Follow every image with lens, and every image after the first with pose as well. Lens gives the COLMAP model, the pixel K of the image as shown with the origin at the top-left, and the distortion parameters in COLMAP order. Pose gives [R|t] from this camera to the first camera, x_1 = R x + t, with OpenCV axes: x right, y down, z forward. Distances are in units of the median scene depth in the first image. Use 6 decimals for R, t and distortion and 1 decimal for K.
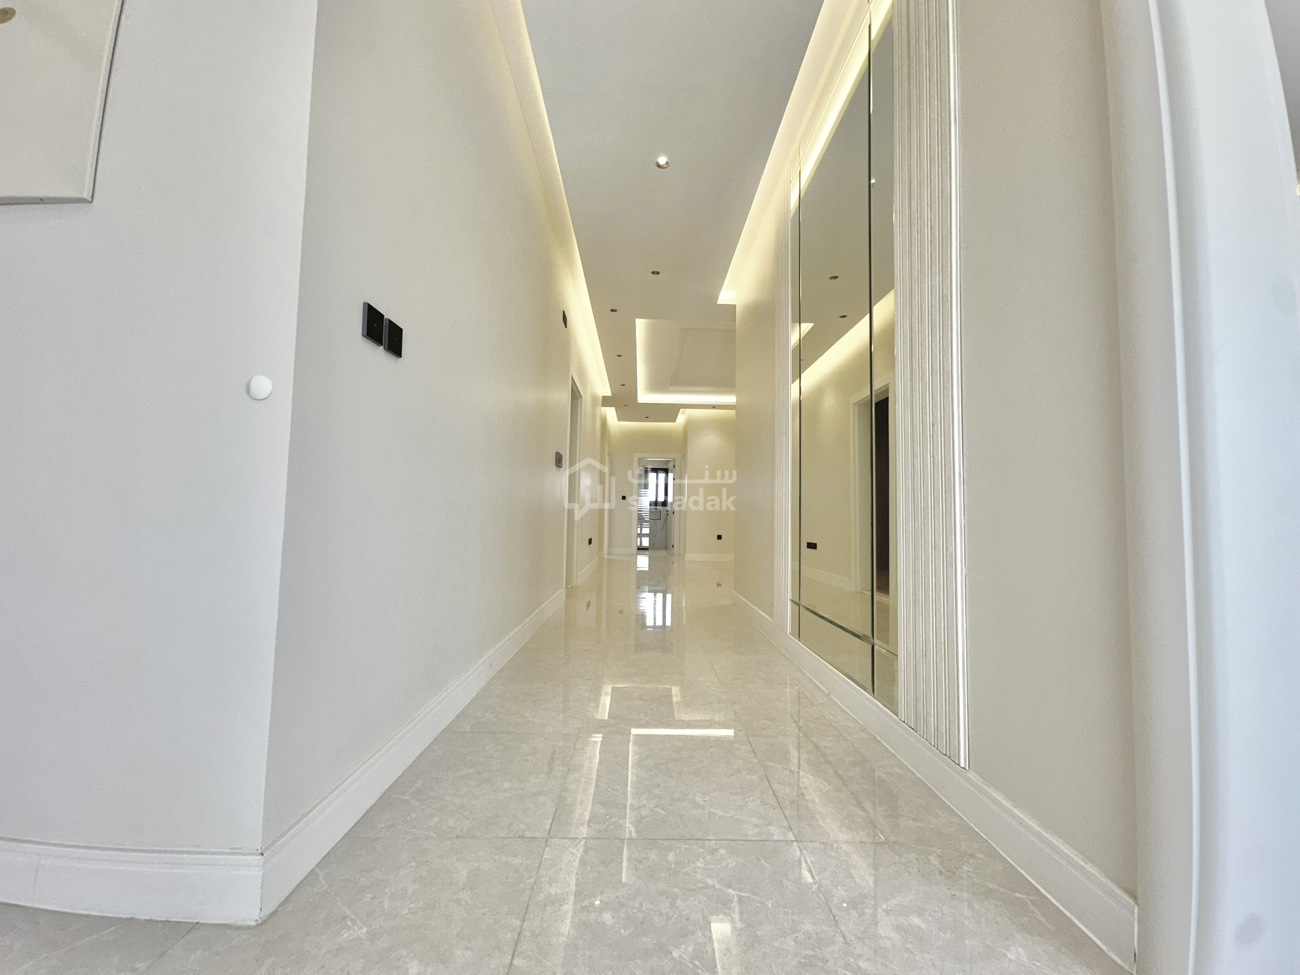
lens RADIAL K [[518.2, 0, 643.8], [0, 518.2, 488.4], [0, 0, 1]] dist [-0.015358, 0.000045]
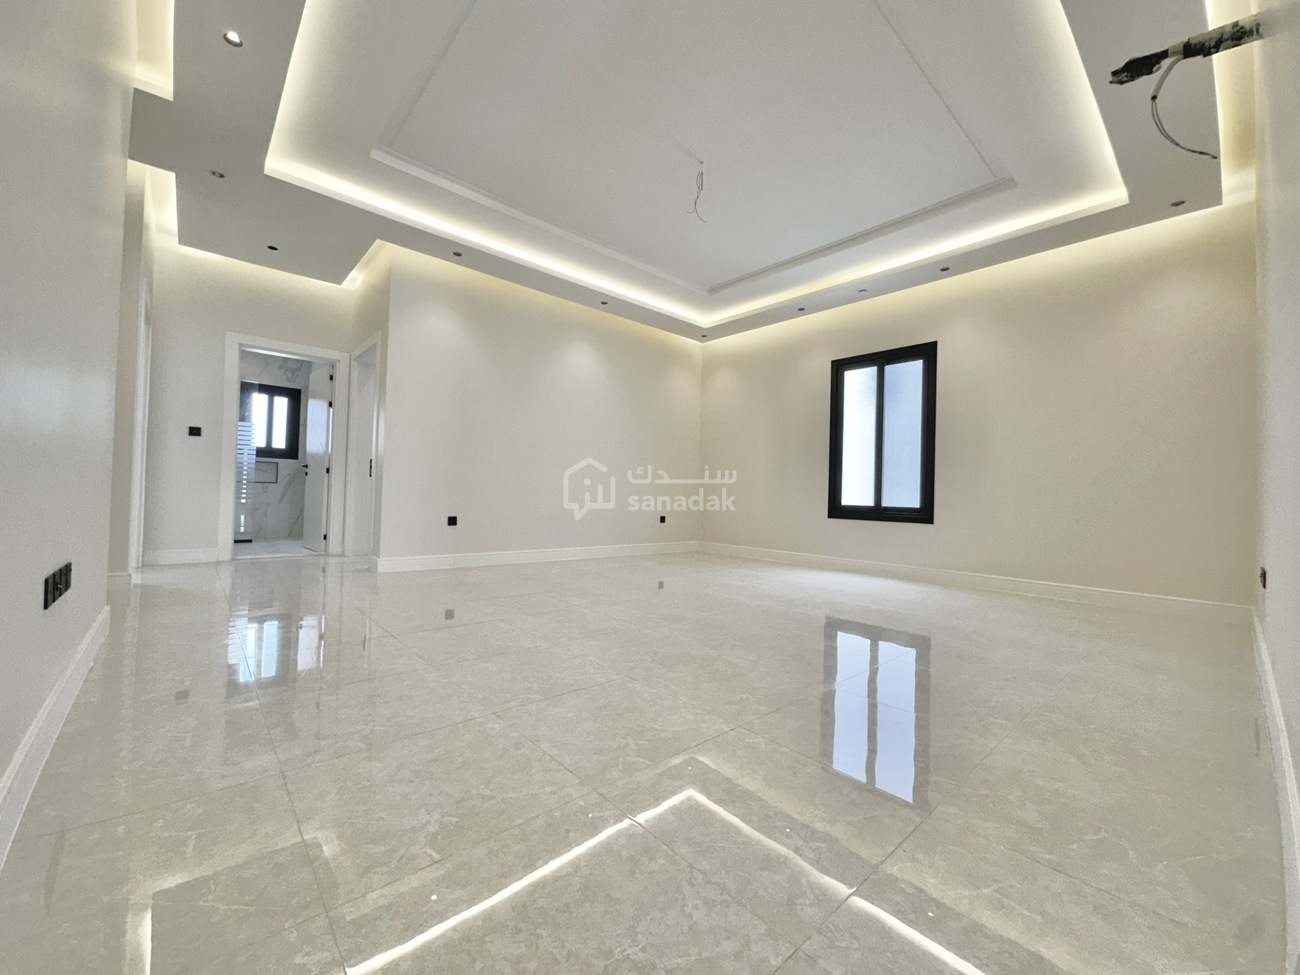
lens RADIAL K [[519.1, 0, 684.2], [0, 519.1, 456.7], [0, 0, 1]] dist [0.019504, -0.020638]
pose [[0.736451, 0.007160, 0.676453, -0.047722], [-0.024880, 0.999554, 0.016506, 0.028035], [-0.676033, -0.028986, 0.736301, 0.642129]]
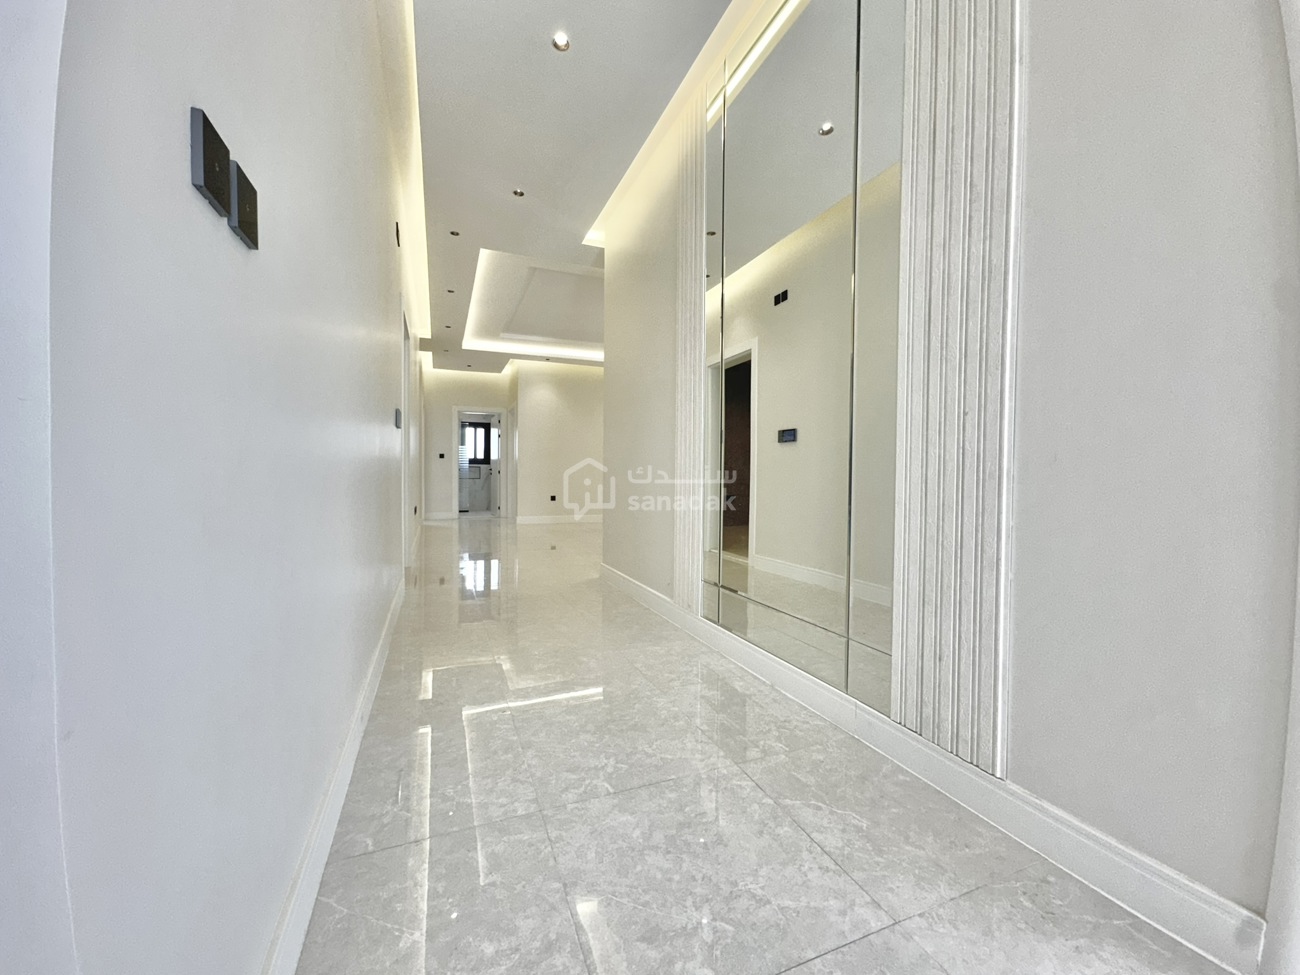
lens RADIAL K [[517.9, 0, 650.0], [0, 517.9, 487.5], [0, 0, 1]] dist [0.011954, -0.012421]
pose [[0.929981, -0.020982, 0.367009, -0.052595], [-0.010989, 0.996337, 0.084807, -0.011264], [-0.367444, -0.082902, 0.926343, 0.062508]]
